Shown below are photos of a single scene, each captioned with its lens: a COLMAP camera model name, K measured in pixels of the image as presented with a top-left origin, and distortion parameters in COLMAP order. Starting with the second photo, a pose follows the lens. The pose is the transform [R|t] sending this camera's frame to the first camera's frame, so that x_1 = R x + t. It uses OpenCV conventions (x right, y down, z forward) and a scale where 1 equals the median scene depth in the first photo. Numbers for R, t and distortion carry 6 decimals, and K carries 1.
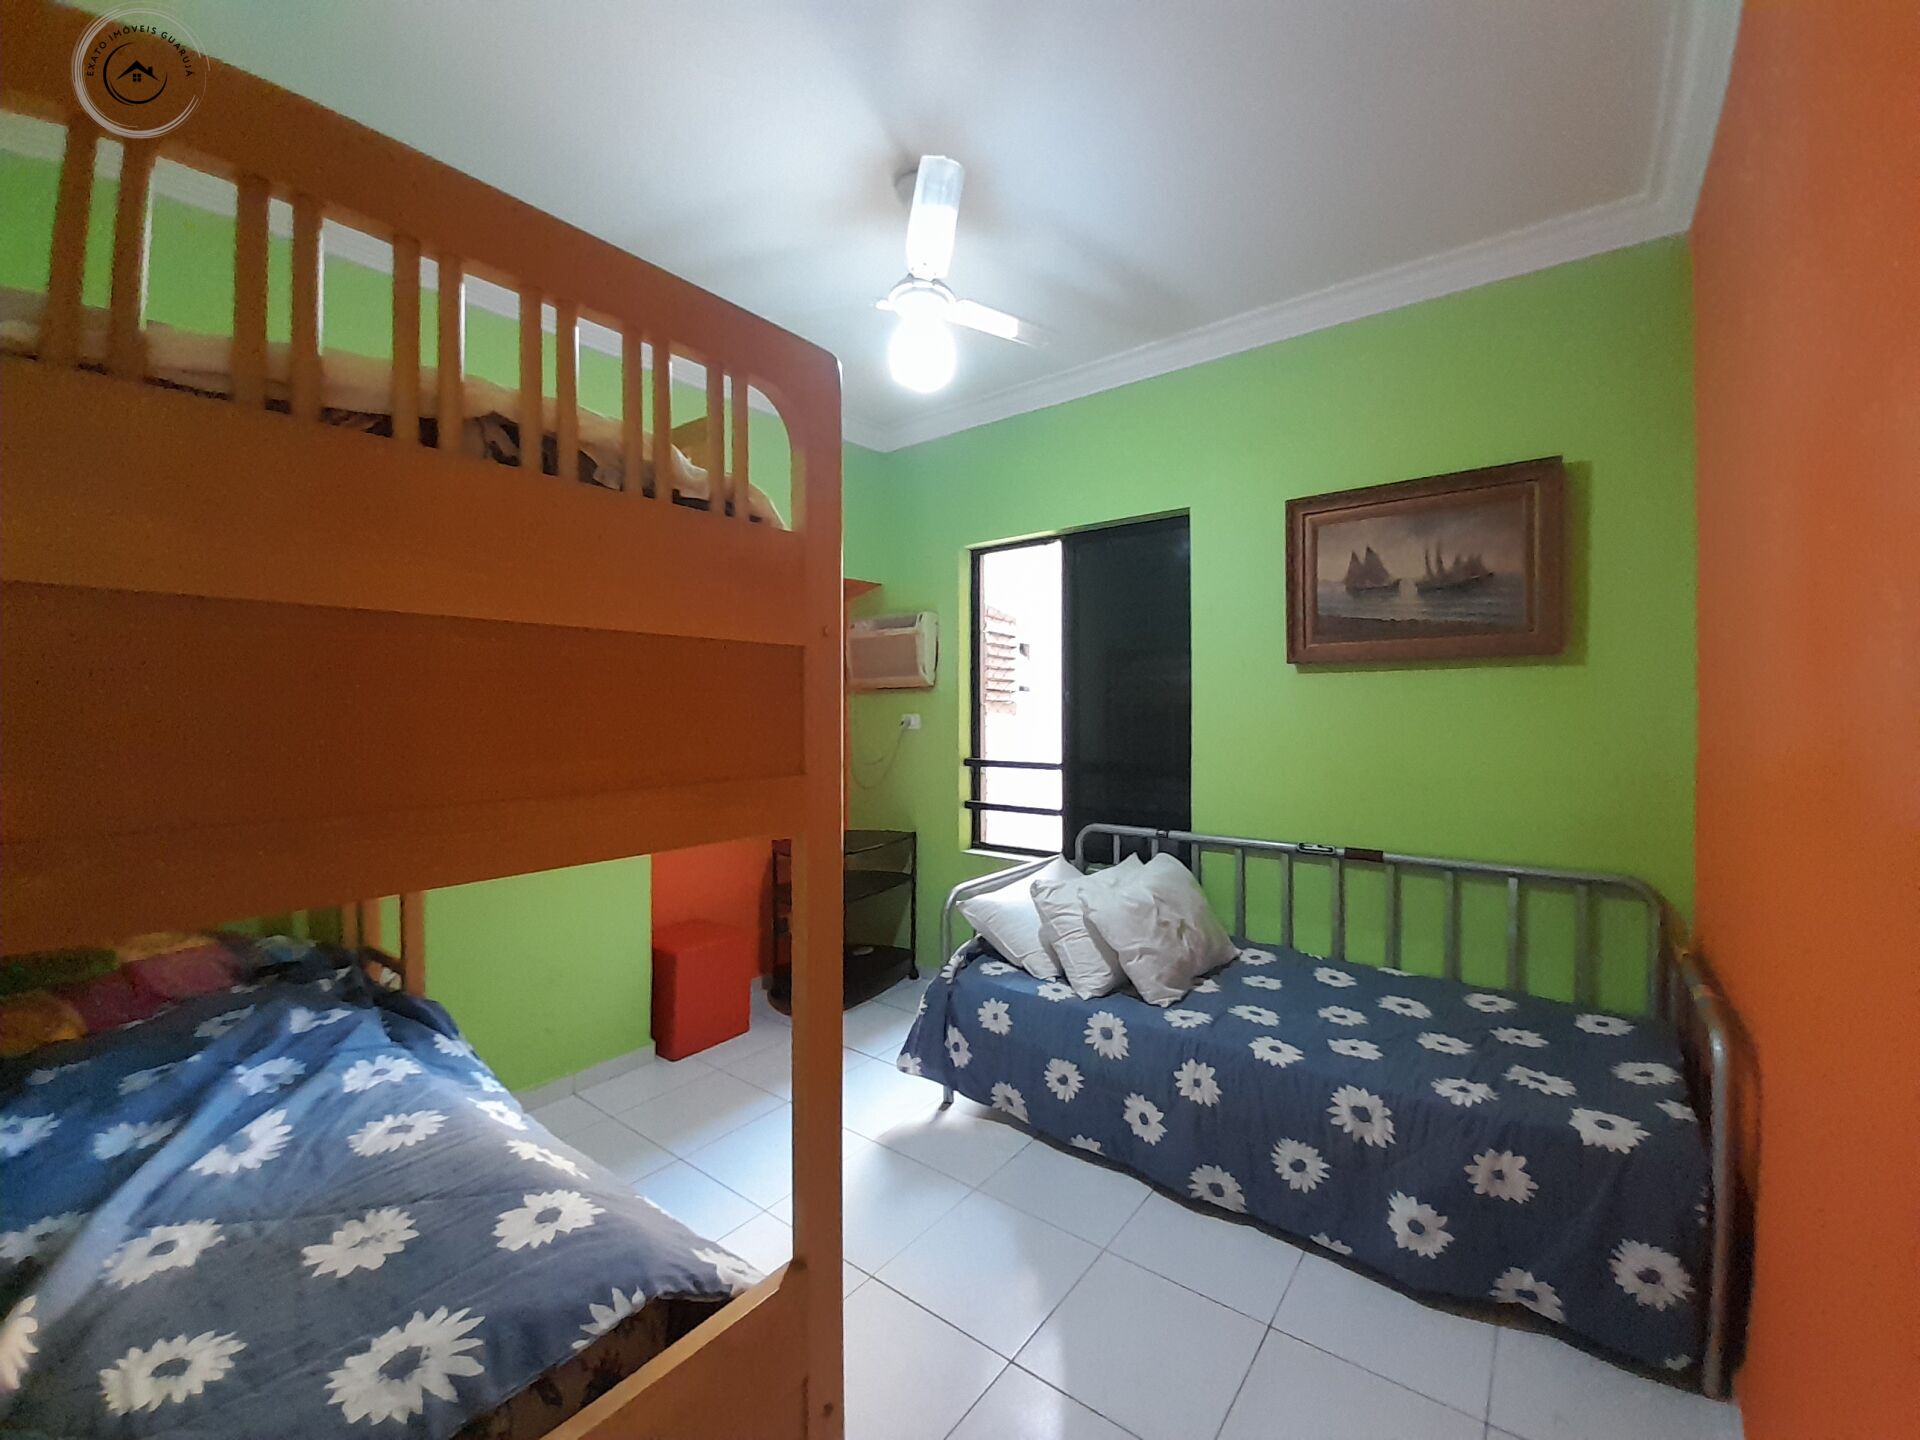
lens RADIAL K [[762.6, 0, 993.4], [0, 762.6, 710.3], [0, 0, 1]] dist [0.017430, -0.017116]
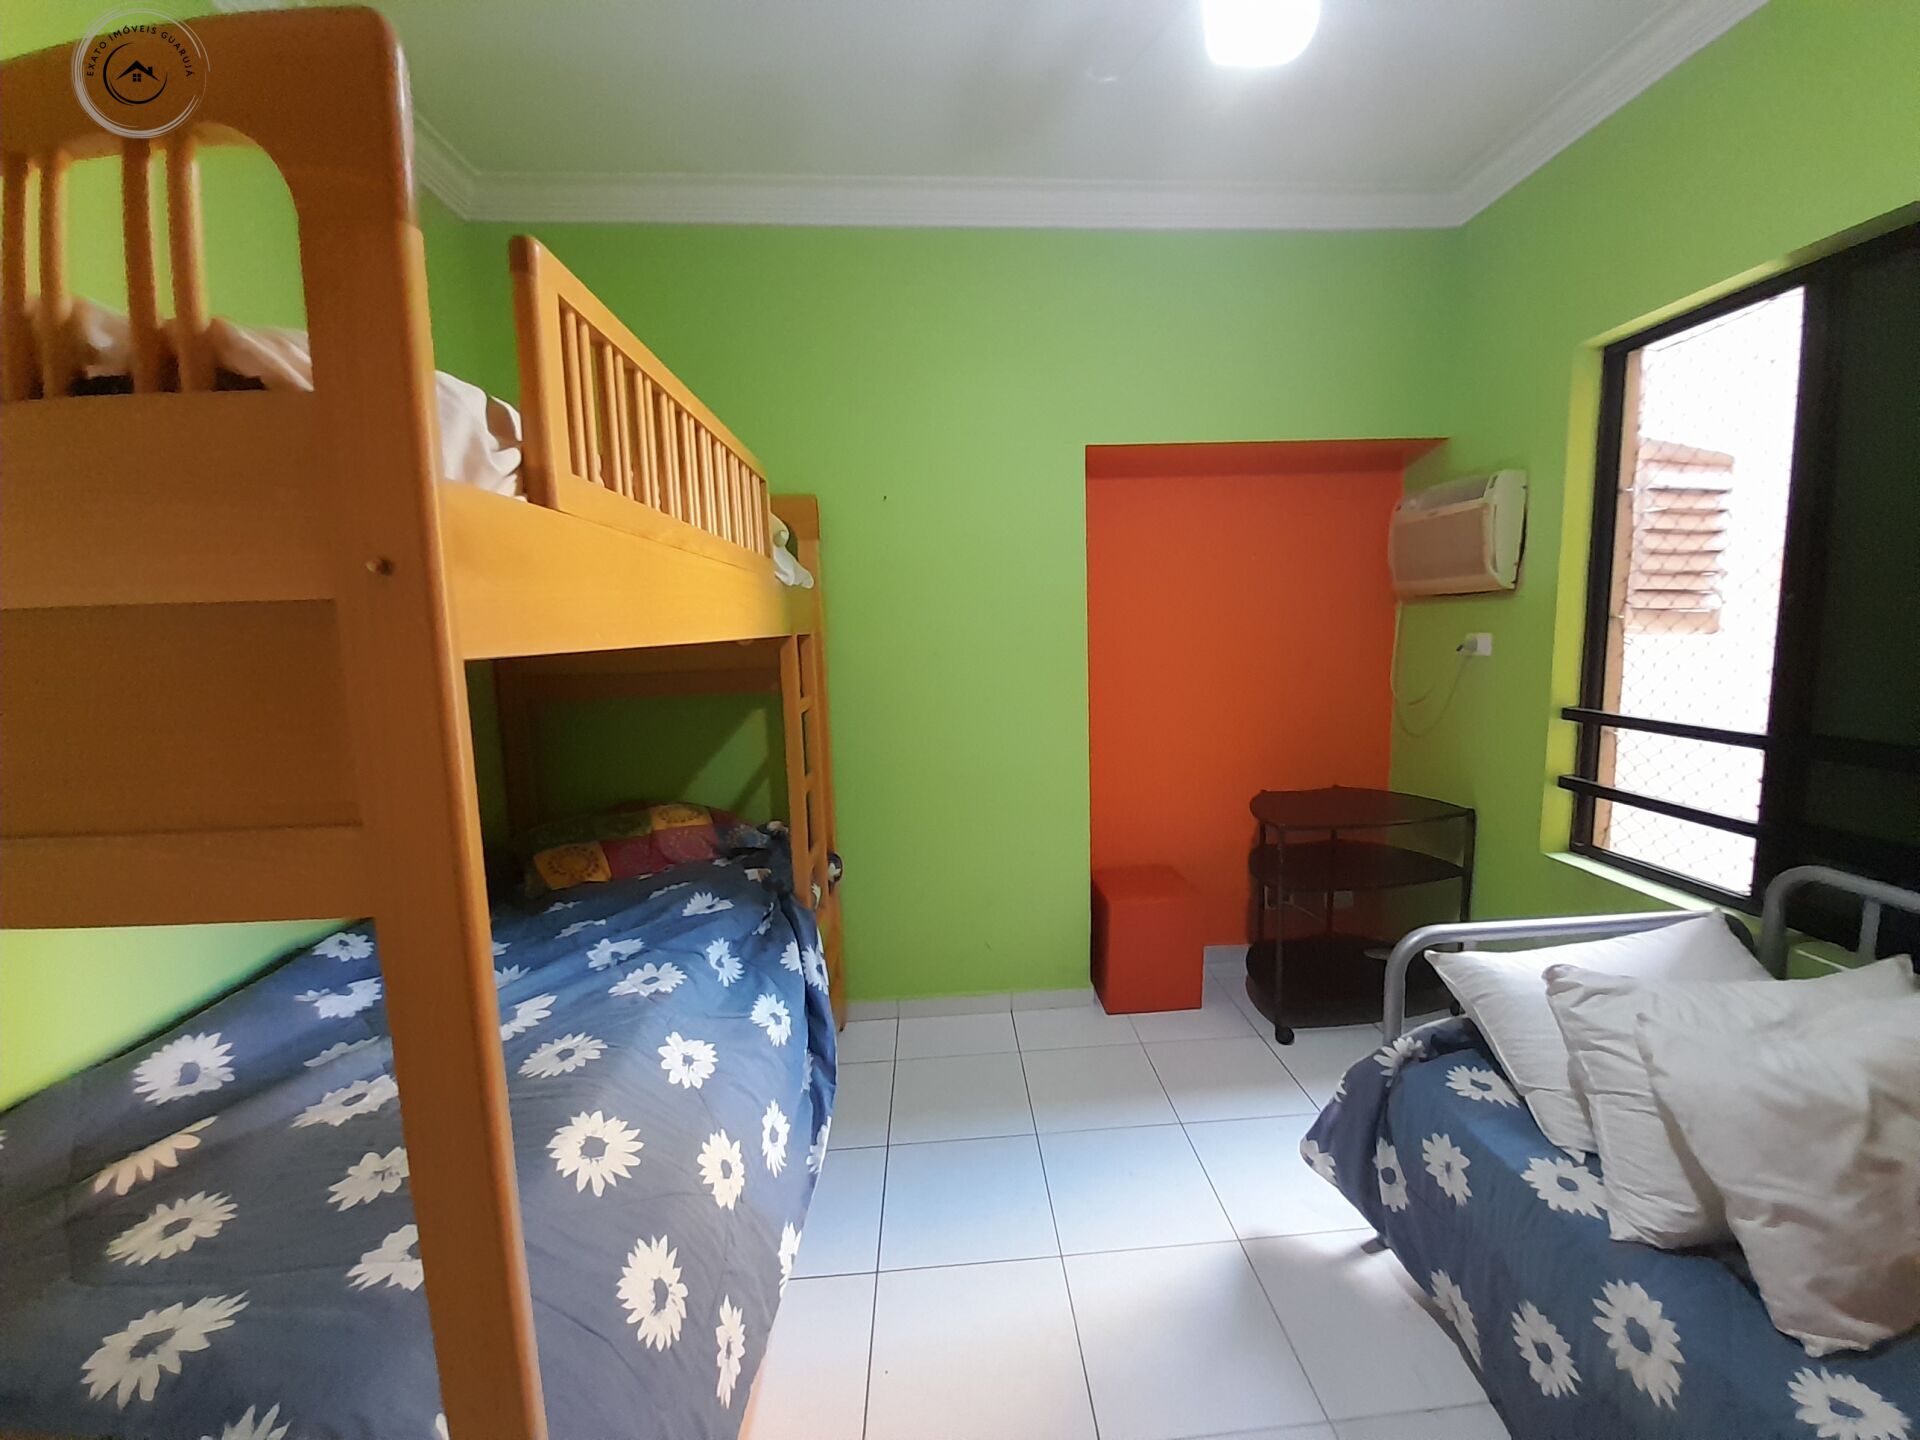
lens RADIAL K [[762.6, 0, 993.4], [0, 762.6, 710.3], [0, 0, 1]] dist [0.017430, -0.017116]
pose [[0.655029, 0.077369, -0.751632, 0.180670], [0.017884, 0.992878, 0.117786, -0.021810], [0.755392, -0.090596, 0.648980, 0.371188]]
